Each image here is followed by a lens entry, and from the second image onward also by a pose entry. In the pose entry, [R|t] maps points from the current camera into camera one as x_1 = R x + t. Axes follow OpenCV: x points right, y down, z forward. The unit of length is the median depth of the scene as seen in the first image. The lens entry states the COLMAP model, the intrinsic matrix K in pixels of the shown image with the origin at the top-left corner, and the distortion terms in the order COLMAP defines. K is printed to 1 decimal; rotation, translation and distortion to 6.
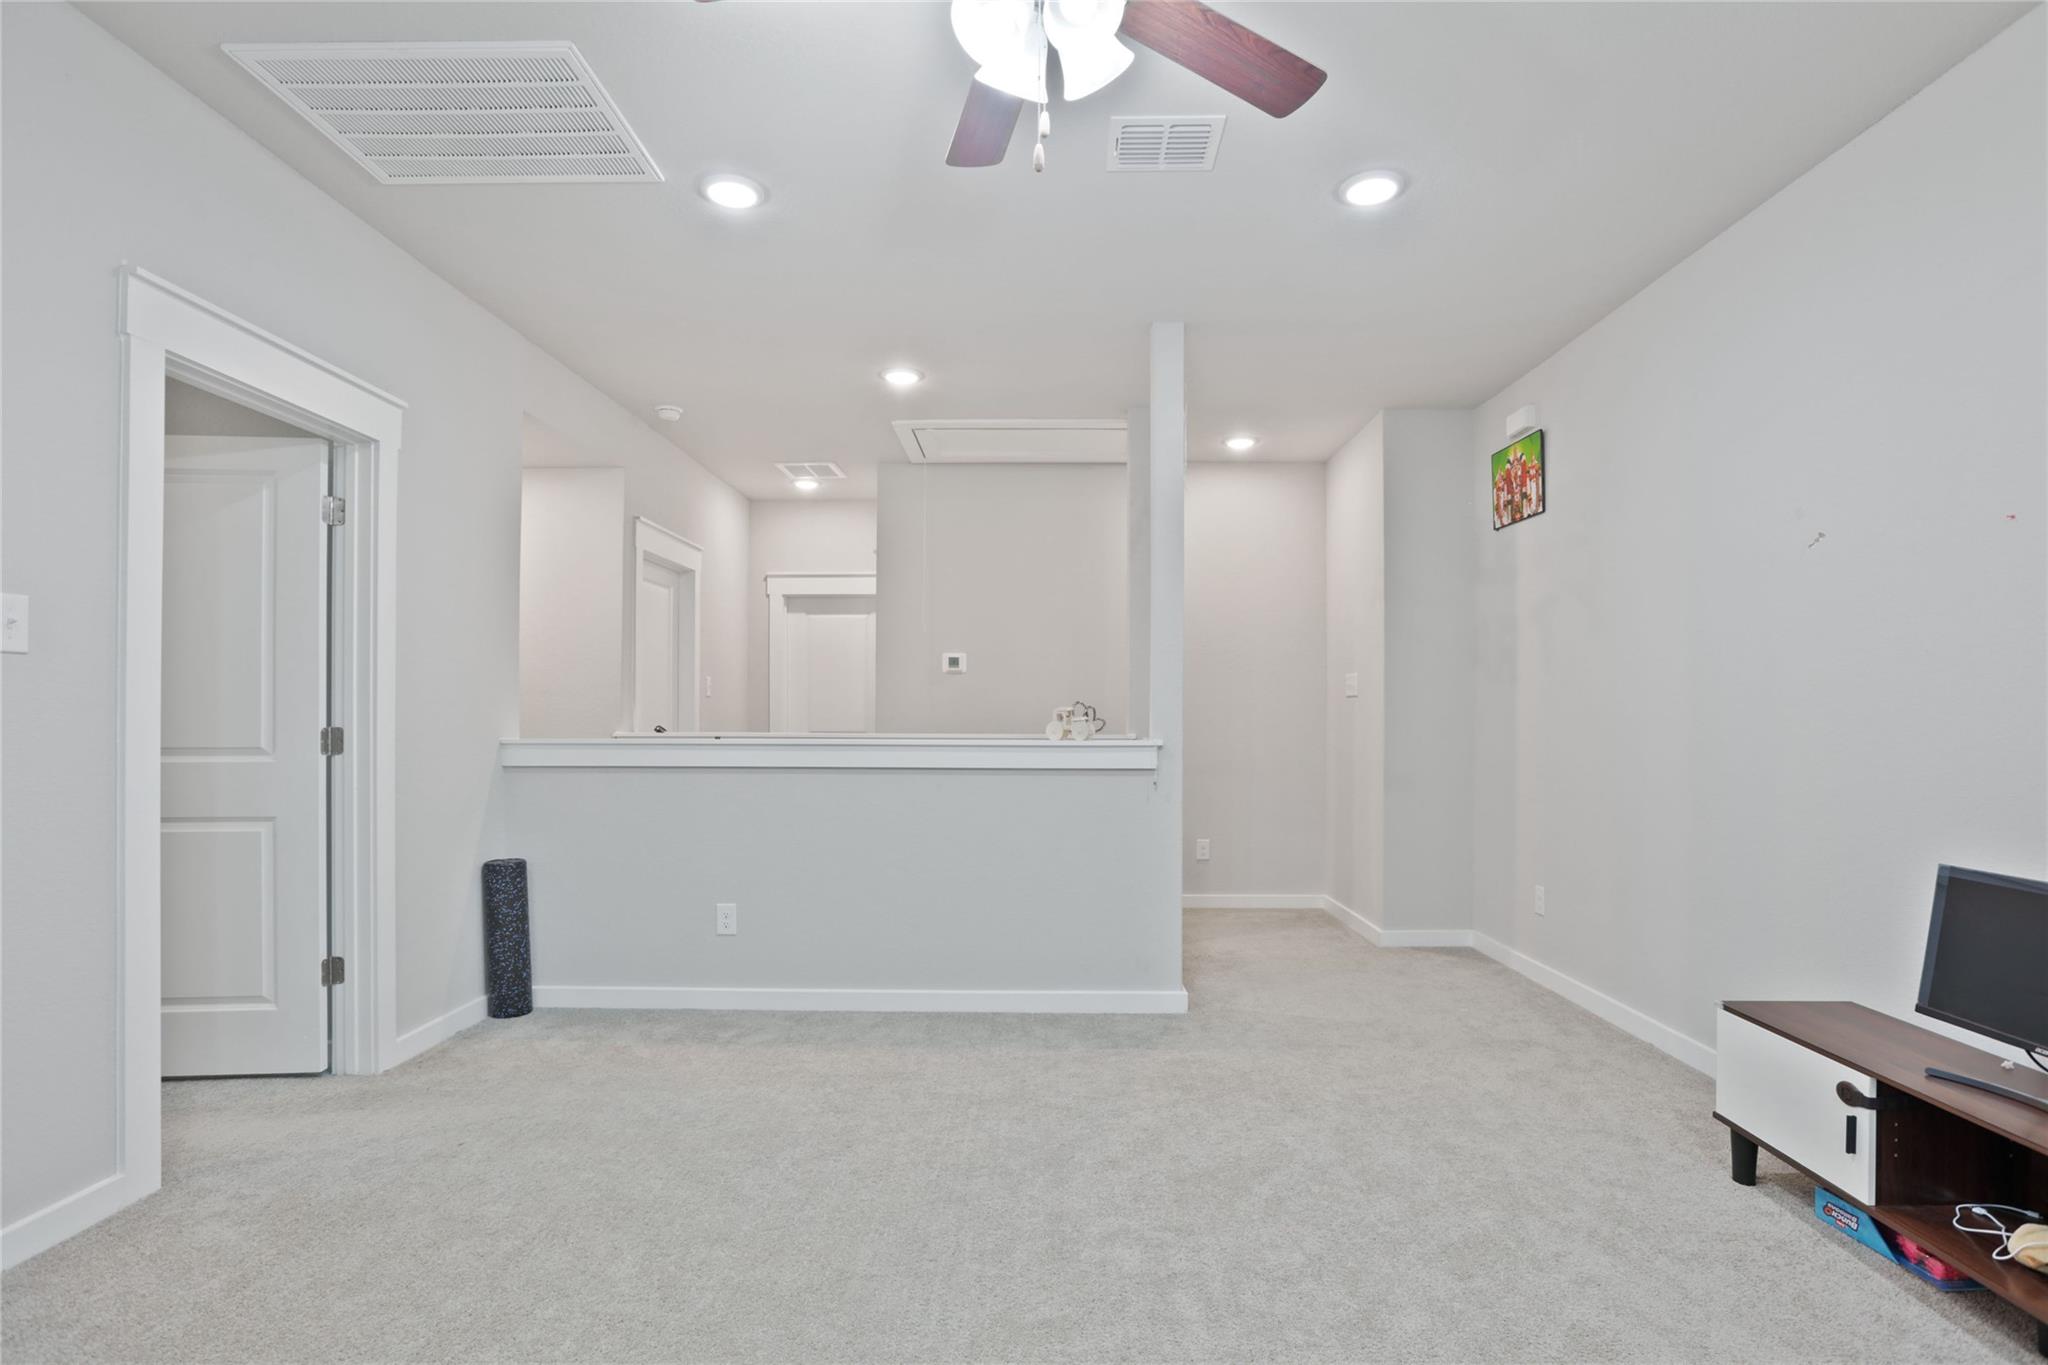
lens RADIAL K [[994.9, 0, 1019.8], [0, 994.9, 698.8], [0, 0, 1]] dist [-0.004648, 0.001522]
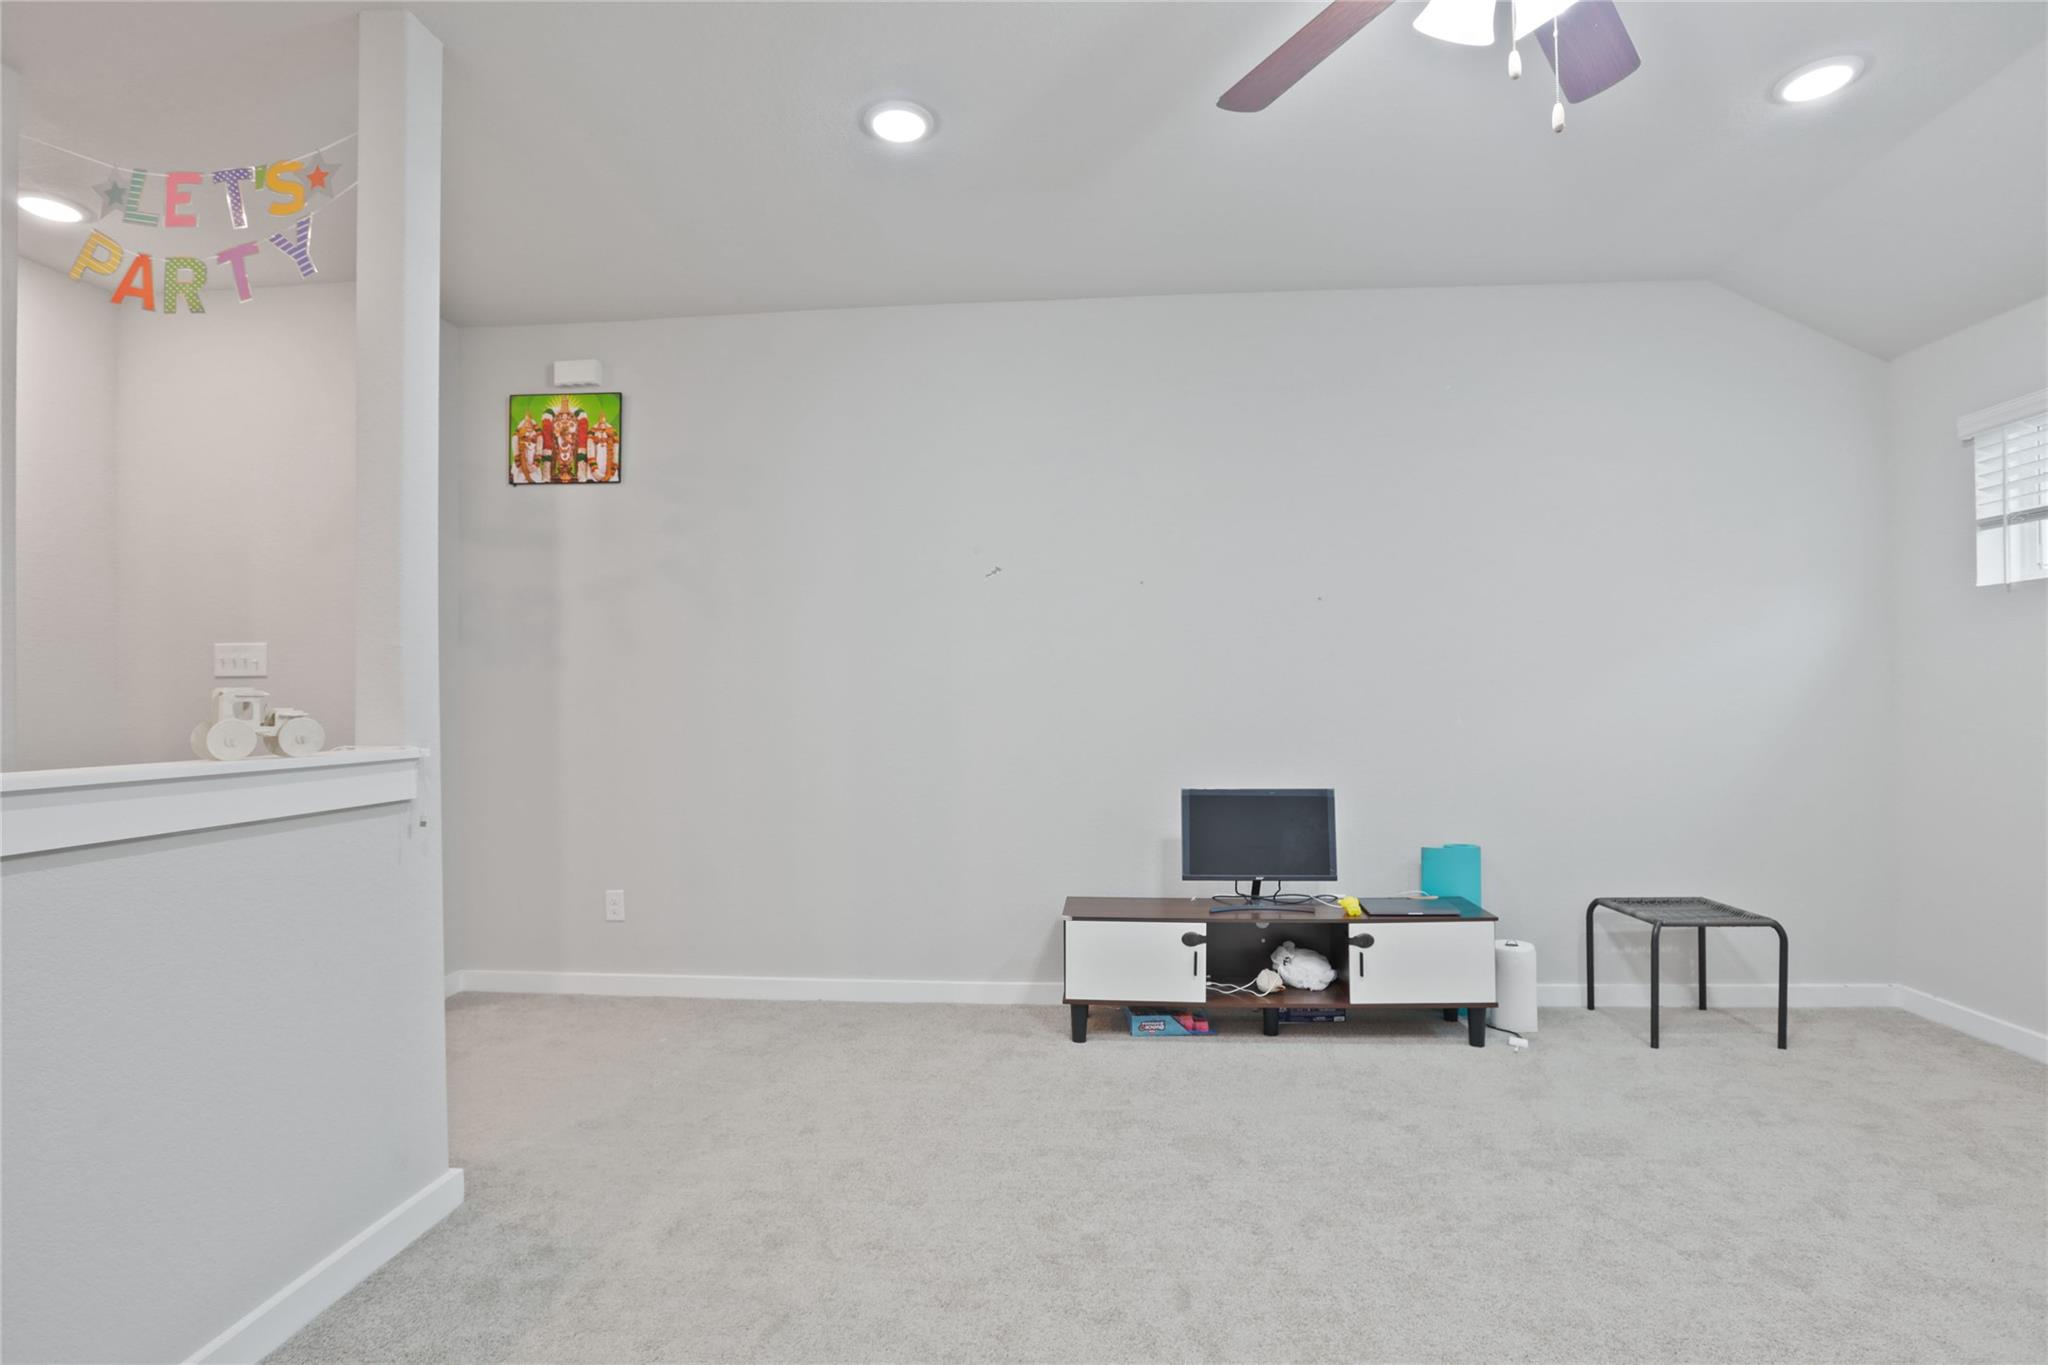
lens RADIAL K [[994.9, 0, 1016.7], [0, 994.9, 692.1], [0, 0, 1]] dist [-0.004648, 0.001522]
pose [[0.057343, 0.009157, 0.998313, -0.403560], [-0.010526, 0.999908, -0.008567, 0.011114], [-0.998299, -0.010017, 0.057434, 0.626329]]
